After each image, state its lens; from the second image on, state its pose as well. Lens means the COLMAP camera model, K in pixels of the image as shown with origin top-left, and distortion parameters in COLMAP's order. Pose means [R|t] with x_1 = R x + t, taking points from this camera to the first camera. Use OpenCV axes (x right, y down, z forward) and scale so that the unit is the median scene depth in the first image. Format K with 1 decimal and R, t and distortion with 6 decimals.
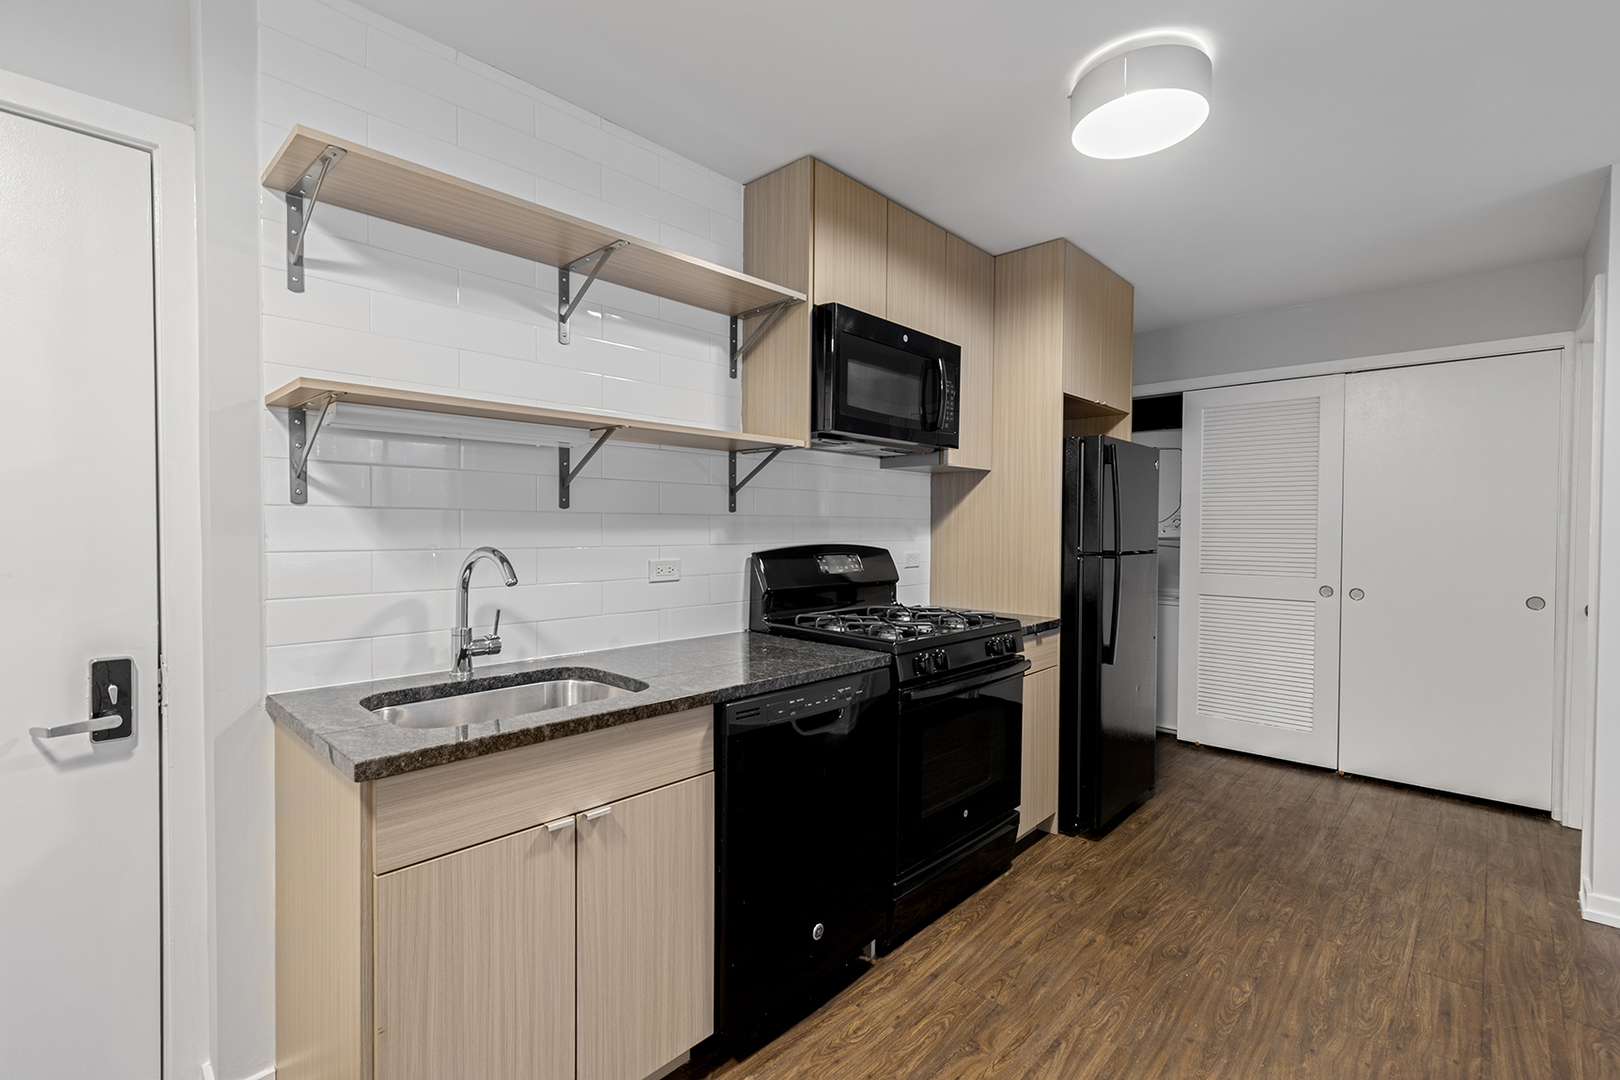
lens RADIAL K [[721.7, 0, 799.2], [0, 721.7, 540.2], [0, 0, 1]] dist [0.002407, -0.000822]
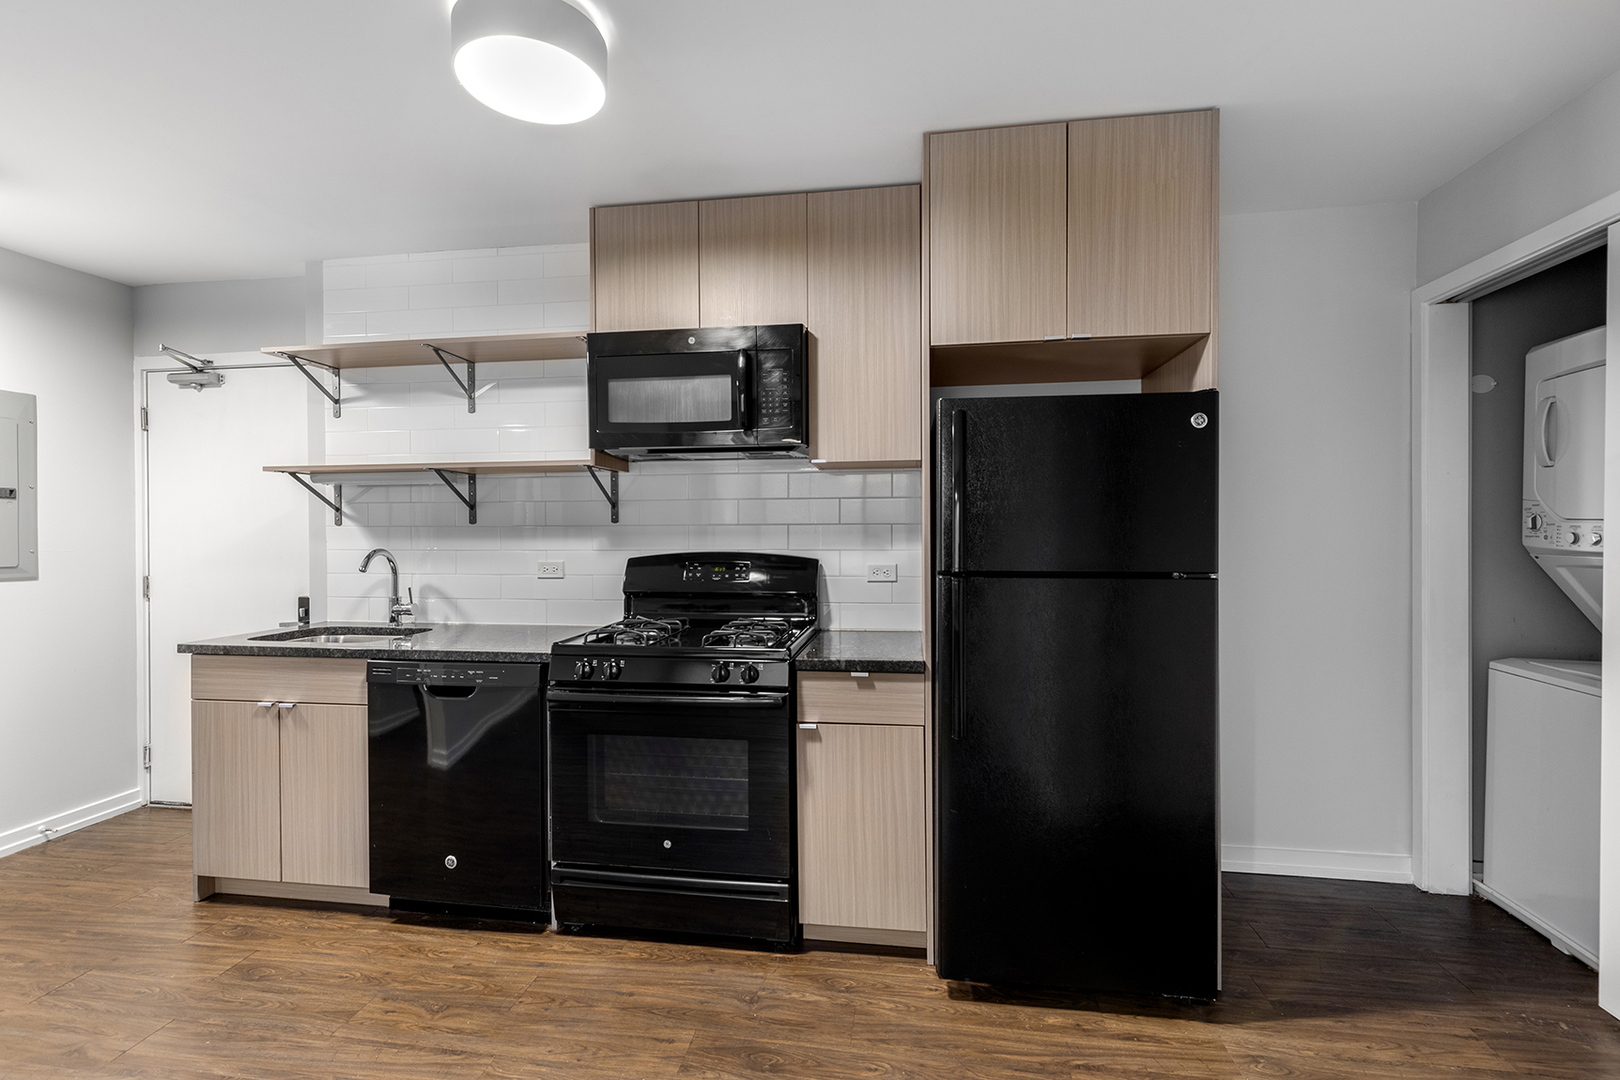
lens RADIAL K [[721.7, 0, 804.3], [0, 721.7, 535.9], [0, 0, 1]] dist [0.002407, -0.000822]
pose [[0.576282, -0.001117, -0.817250, 1.310549], [-0.008598, 0.999935, -0.007429, -0.015016], [0.817206, 0.011308, 0.576235, 0.727290]]
